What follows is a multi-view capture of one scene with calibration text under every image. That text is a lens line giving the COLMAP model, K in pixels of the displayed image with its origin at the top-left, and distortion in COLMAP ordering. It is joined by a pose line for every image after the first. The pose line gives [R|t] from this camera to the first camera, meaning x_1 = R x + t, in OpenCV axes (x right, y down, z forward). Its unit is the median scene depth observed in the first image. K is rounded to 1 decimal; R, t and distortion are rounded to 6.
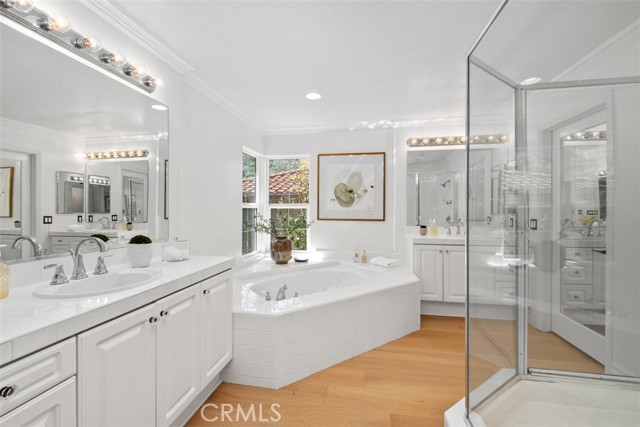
lens RADIAL K [[275.6, 0, 316.1], [0, 275.6, 210.3], [0, 0, 1]] dist [0.001985, -0.004219]
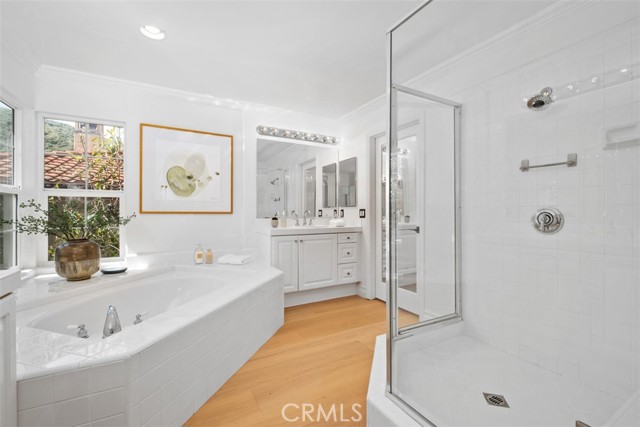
lens RADIAL K [[275.6, 0, 321.1], [0, 275.6, 212.7], [0, 0, 1]] dist [0.001985, -0.004219]
pose [[0.768100, -0.001811, 0.640327, -0.103334], [0.001544, 0.999998, 0.000976, 0.037198], [-0.640328, 0.000239, 0.768101, 0.145935]]
